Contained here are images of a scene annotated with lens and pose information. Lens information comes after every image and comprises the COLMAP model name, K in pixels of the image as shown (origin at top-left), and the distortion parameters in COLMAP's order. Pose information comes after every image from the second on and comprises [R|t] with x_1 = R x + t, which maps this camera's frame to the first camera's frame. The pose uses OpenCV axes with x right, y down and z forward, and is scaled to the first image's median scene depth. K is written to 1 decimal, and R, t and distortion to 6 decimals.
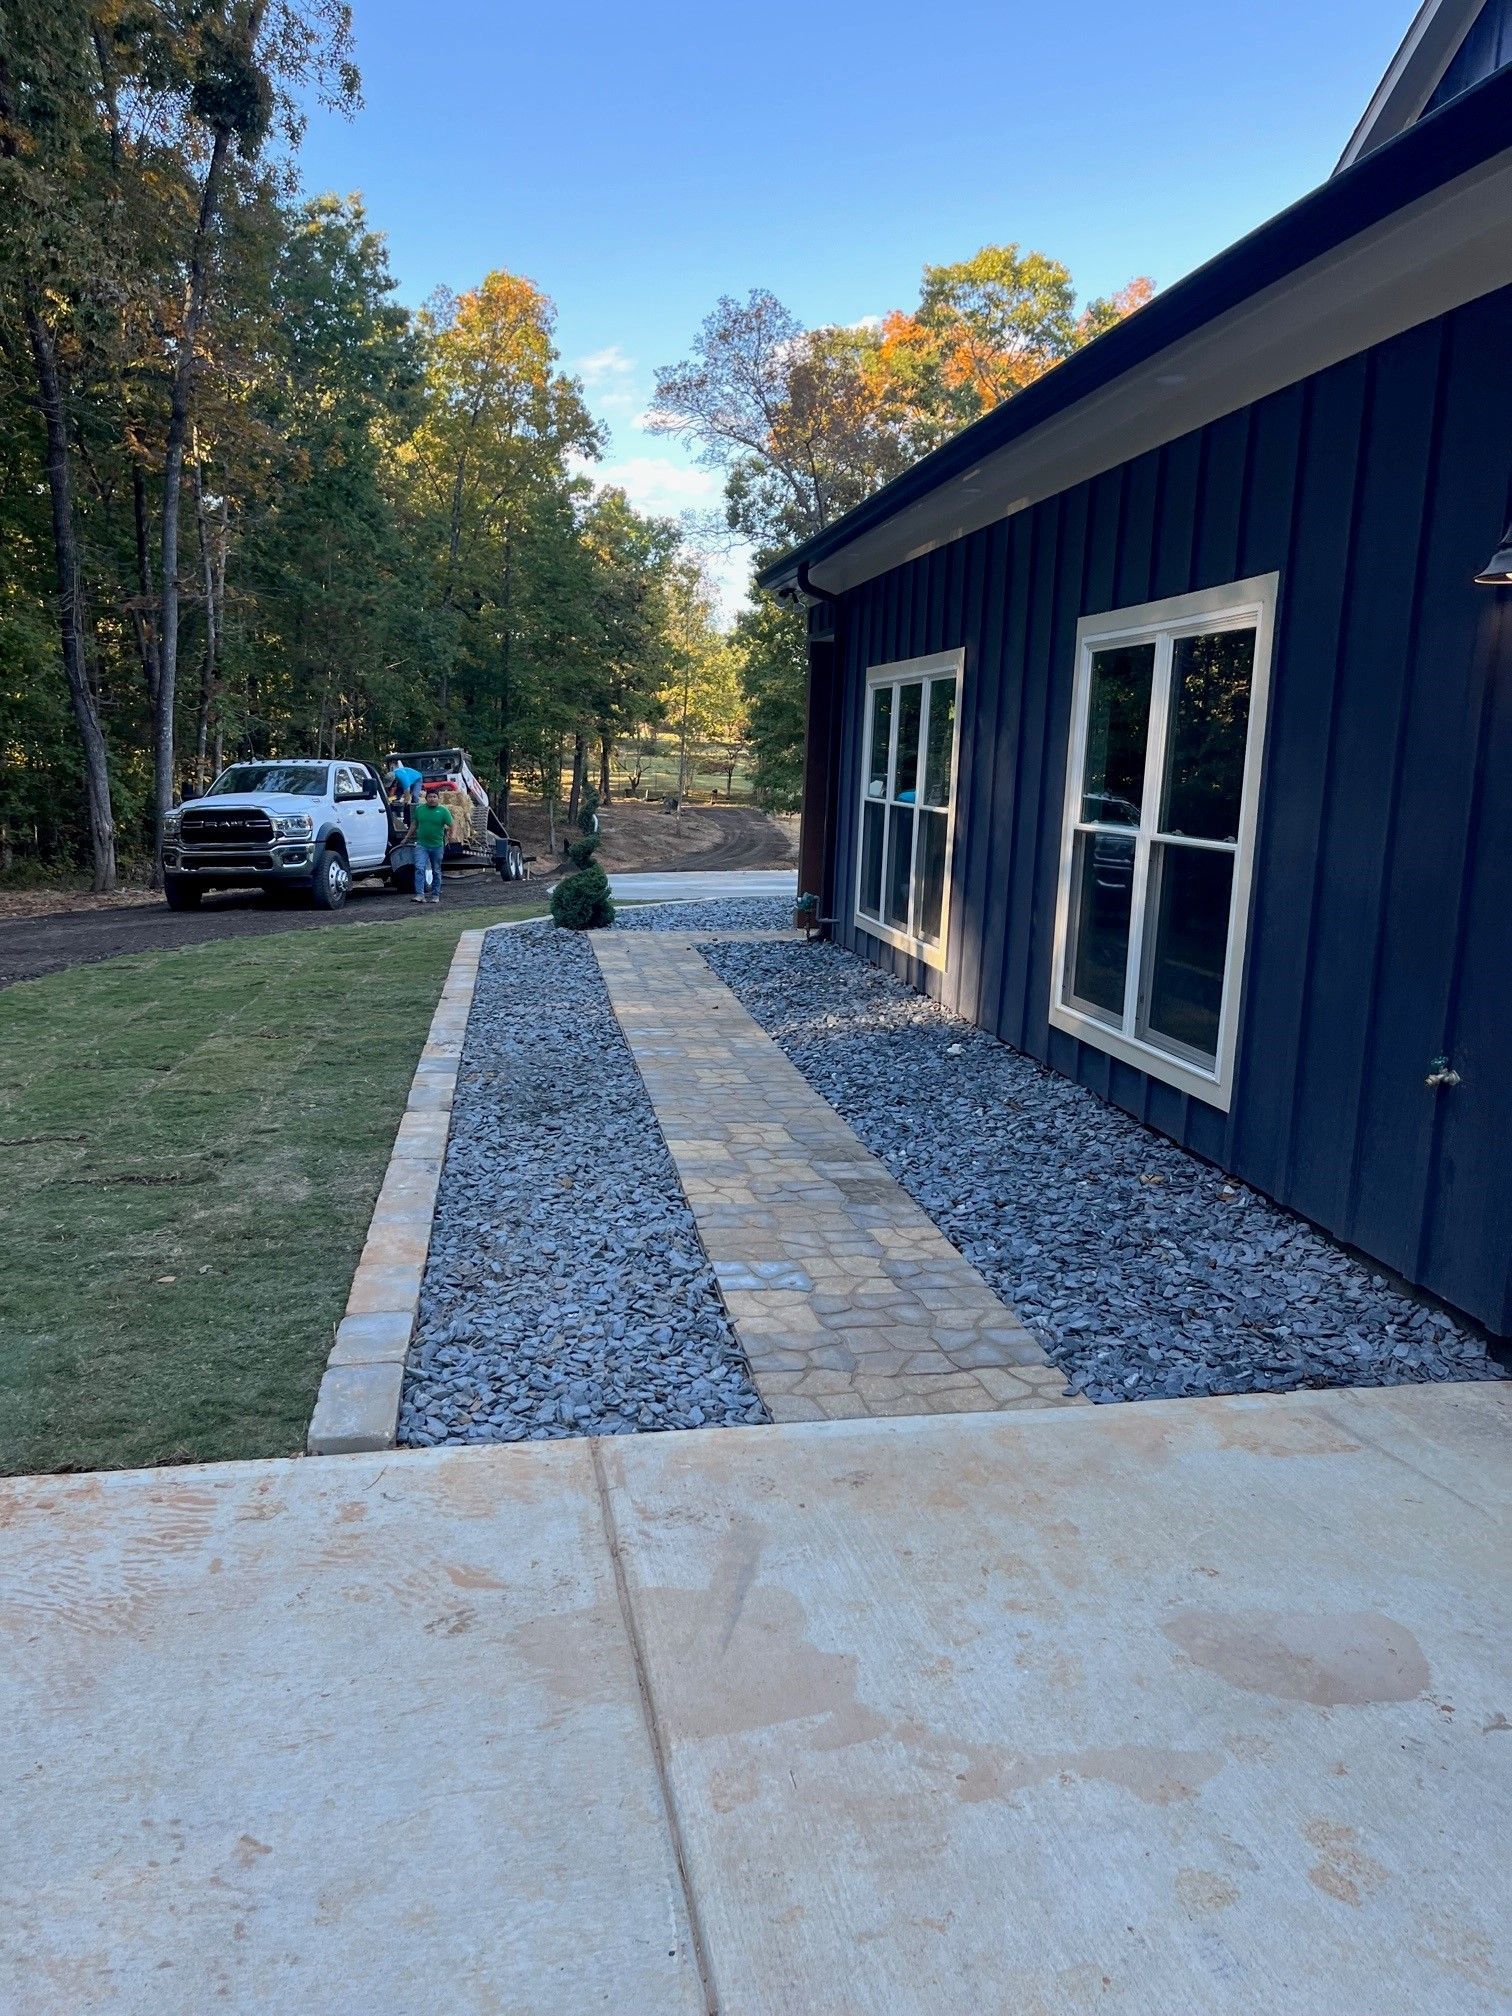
lens RADIAL K [[1529.5, 0, 696.6], [0, 1529.5, 1000.2], [0, 0, 1]] dist [0.061666, -0.090438]
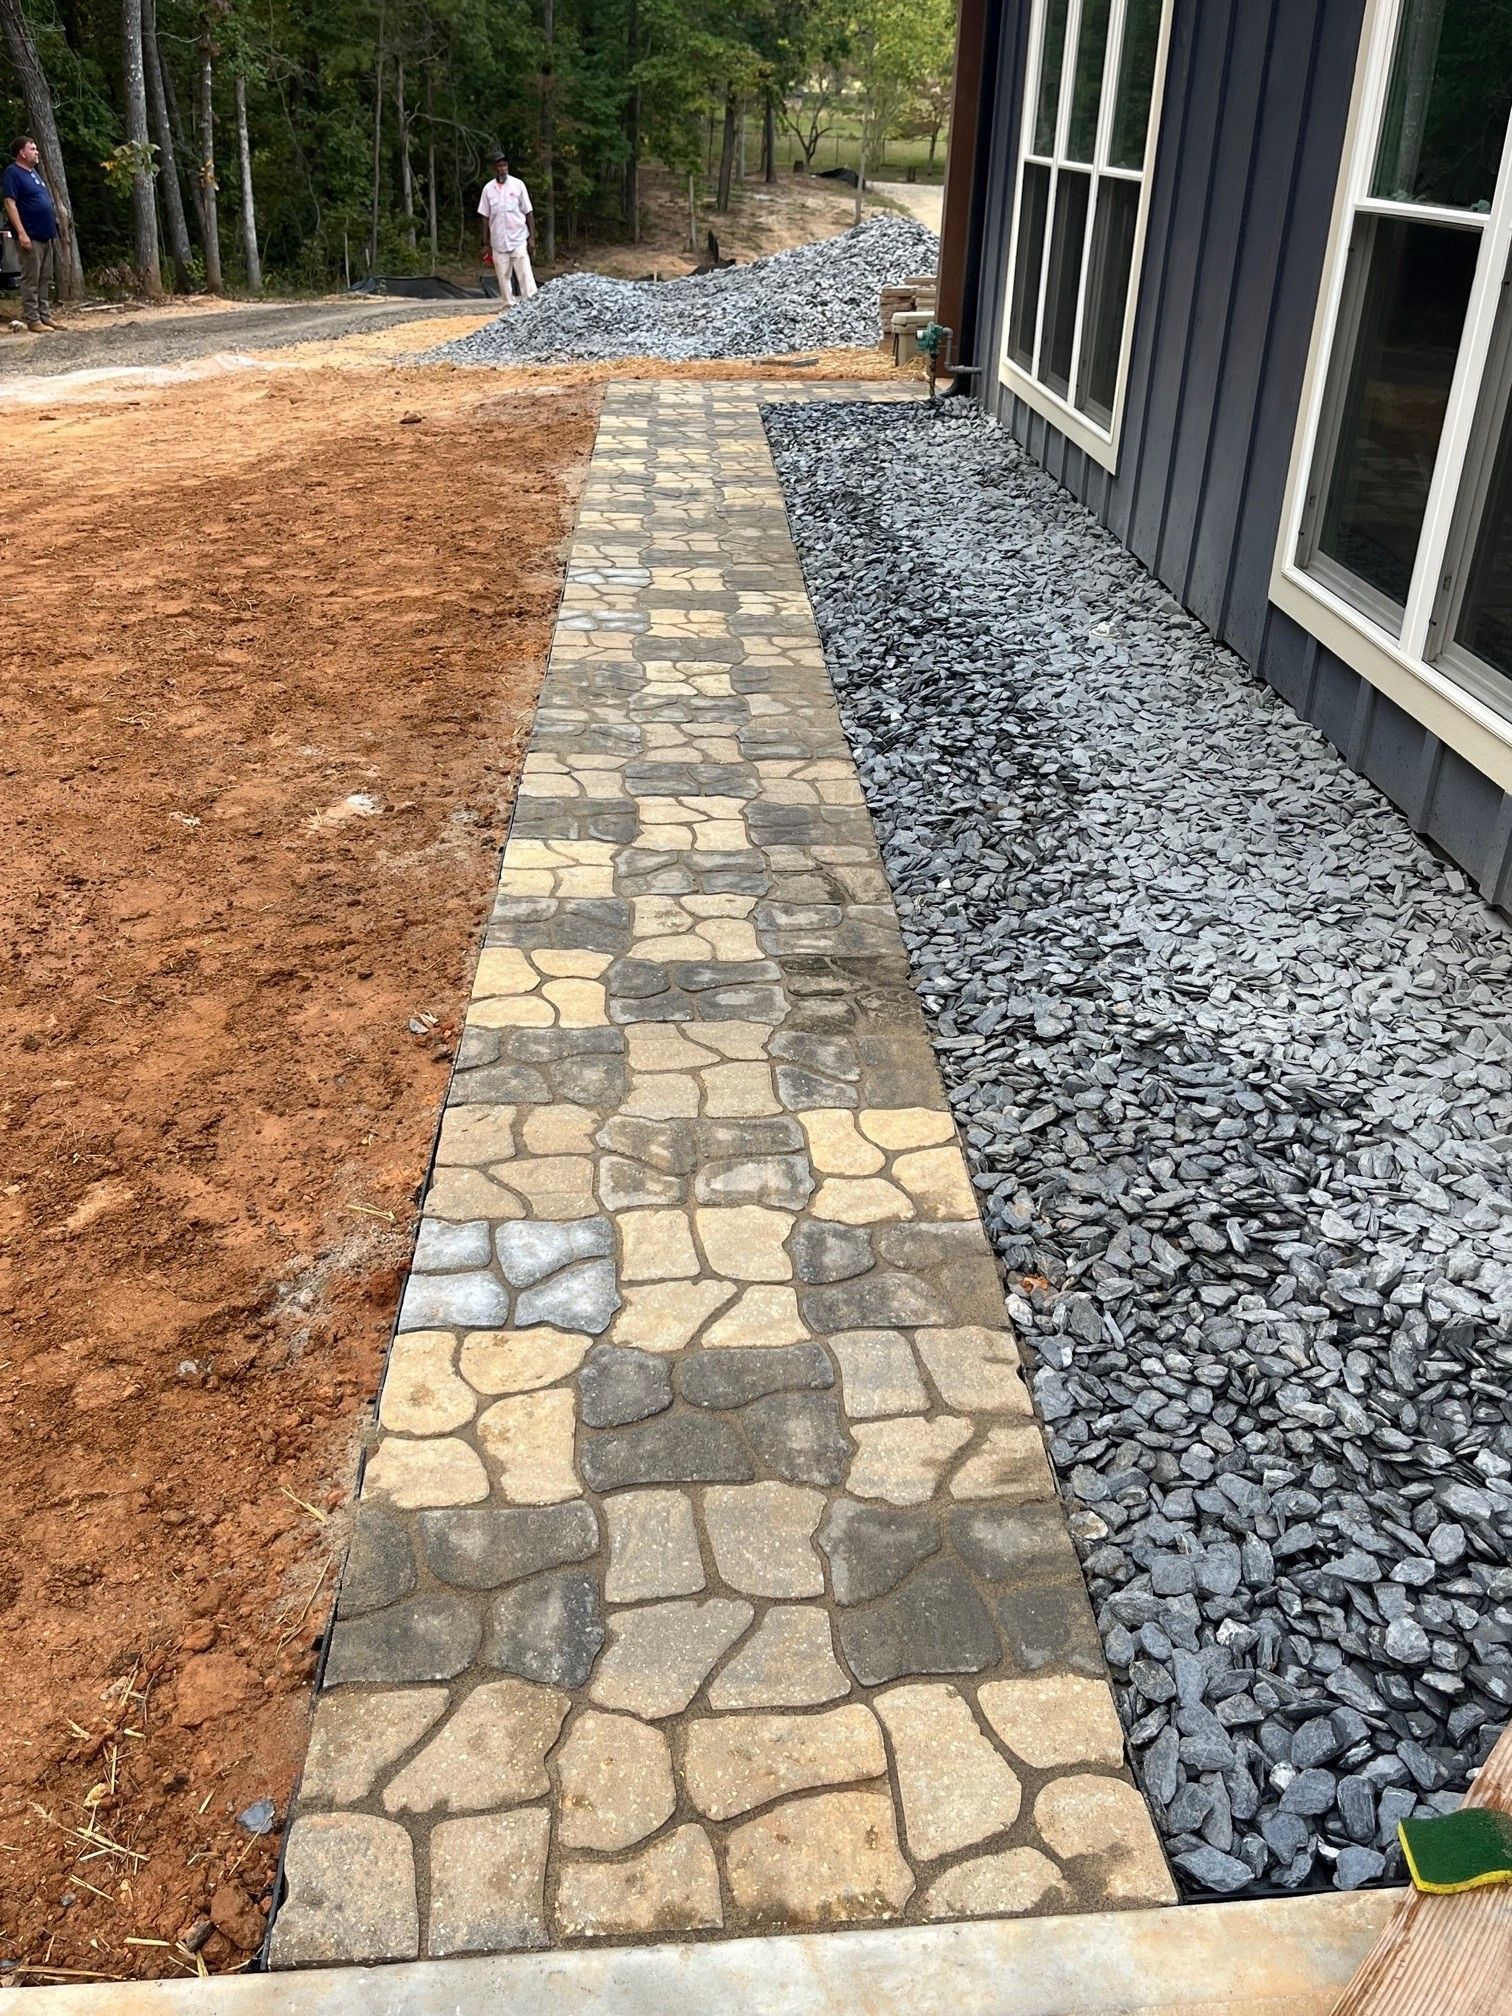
lens RADIAL K [[1726.3, 0, 756.0], [0, 1726.3, 1008.0], [0, 0, 1]] dist [0.006684, 0.001455]
pose [[0.996631, 0.032171, -0.075438, 0.105993], [-0.007004, 0.949876, 0.312547, -0.040385], [0.081712, -0.310966, 0.946902, 0.382172]]
